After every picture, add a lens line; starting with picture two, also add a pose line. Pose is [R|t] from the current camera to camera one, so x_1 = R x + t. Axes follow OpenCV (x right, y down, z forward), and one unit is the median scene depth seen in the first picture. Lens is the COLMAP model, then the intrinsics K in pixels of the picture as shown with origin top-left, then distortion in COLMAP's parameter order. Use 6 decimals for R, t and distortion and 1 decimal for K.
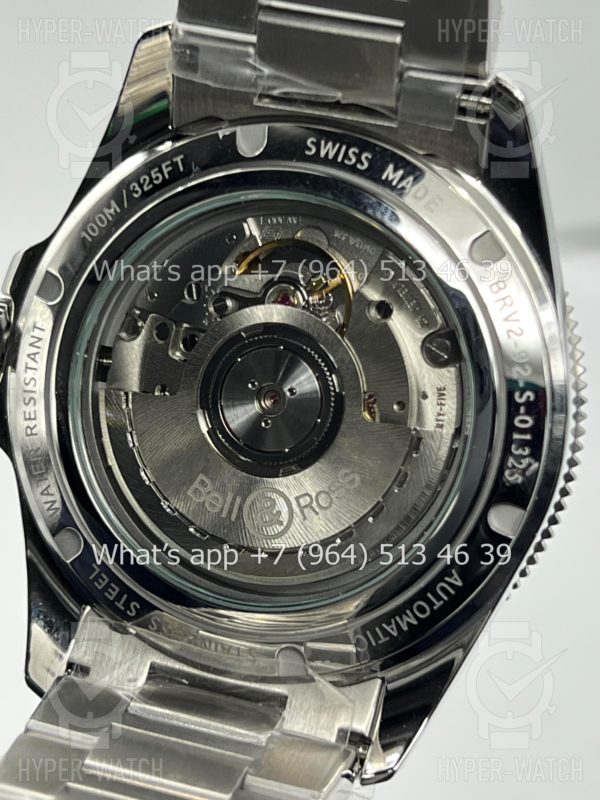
lens RADIAL K [[1900.1, 0, 300.0], [0, 1900.1, 400.0], [0, 0, 1]] dist [-0.034485, -0.048198]
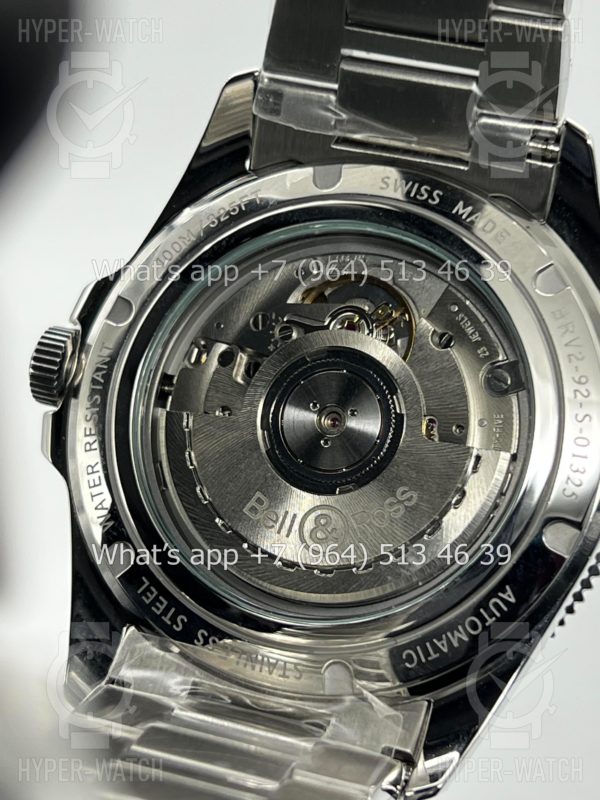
lens RADIAL K [[1900.1, 0, 300.0], [0, 1900.1, 400.0], [0, 0, 1]] dist [-0.034485, -0.048198]
pose [[0.997171, 0.067134, 0.033816, -0.068407], [-0.058261, 0.974510, -0.216648, 0.213701], [-0.047498, 0.214065, 0.975664, -0.001223]]
